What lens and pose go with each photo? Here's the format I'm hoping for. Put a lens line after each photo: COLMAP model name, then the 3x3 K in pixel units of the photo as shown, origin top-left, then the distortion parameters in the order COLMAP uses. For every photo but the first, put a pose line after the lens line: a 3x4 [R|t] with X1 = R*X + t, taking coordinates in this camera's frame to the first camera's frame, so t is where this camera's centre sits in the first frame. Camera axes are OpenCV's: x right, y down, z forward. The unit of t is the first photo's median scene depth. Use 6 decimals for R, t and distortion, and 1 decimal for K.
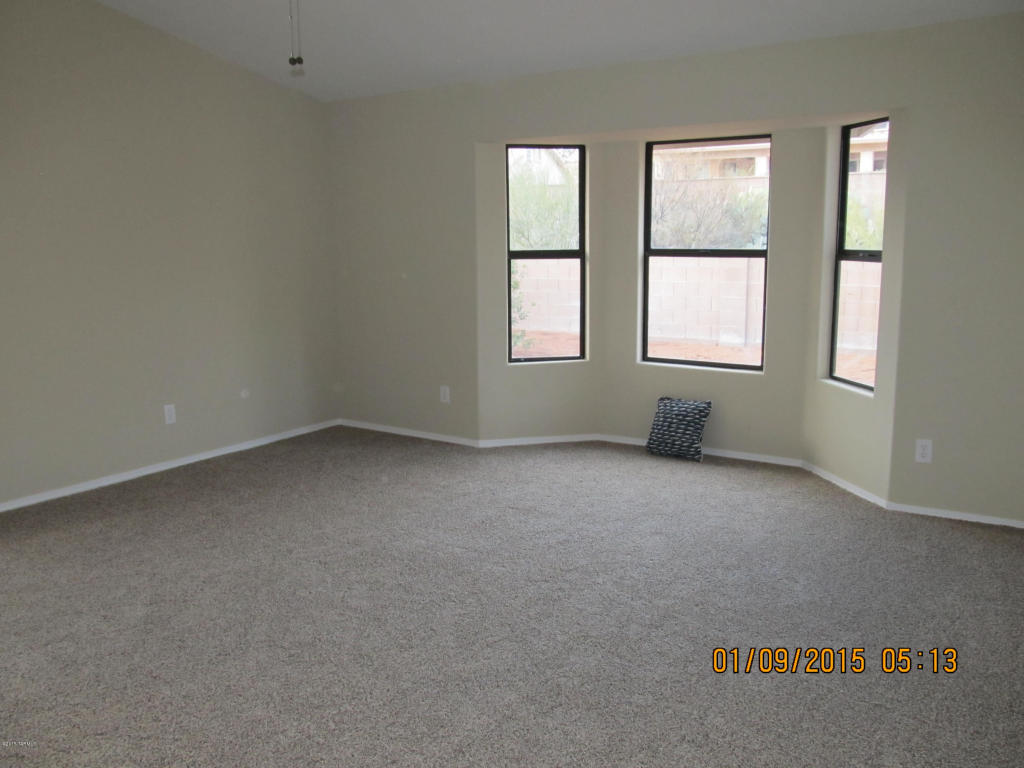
lens RADIAL K [[844.9, 0, 512.0], [0, 844.9, 384.0], [0, 0, 1]] dist [-0.068083, 0.040823]
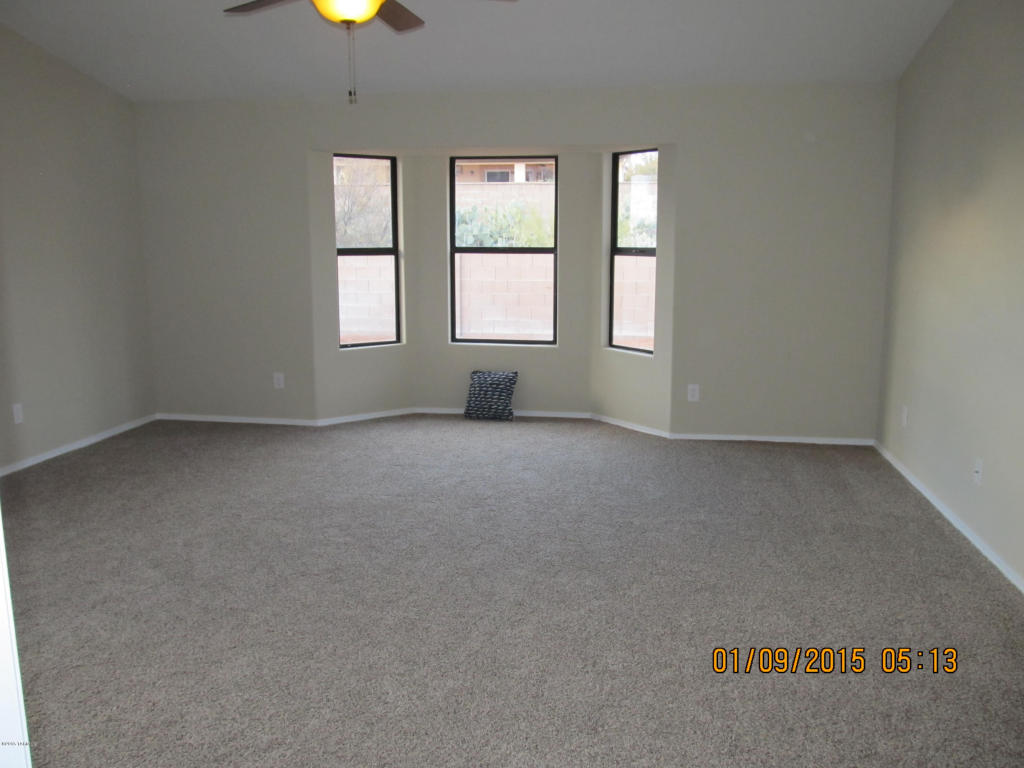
lens RADIAL K [[844.9, 0, 512.0], [0, 844.9, 384.0], [0, 0, 1]] dist [-0.068083, 0.040823]
pose [[0.916437, -0.060284, 0.395612, -0.258561], [0.059662, 0.998122, 0.013889, 0.021620], [-0.395706, 0.010874, 0.918313, -0.126299]]
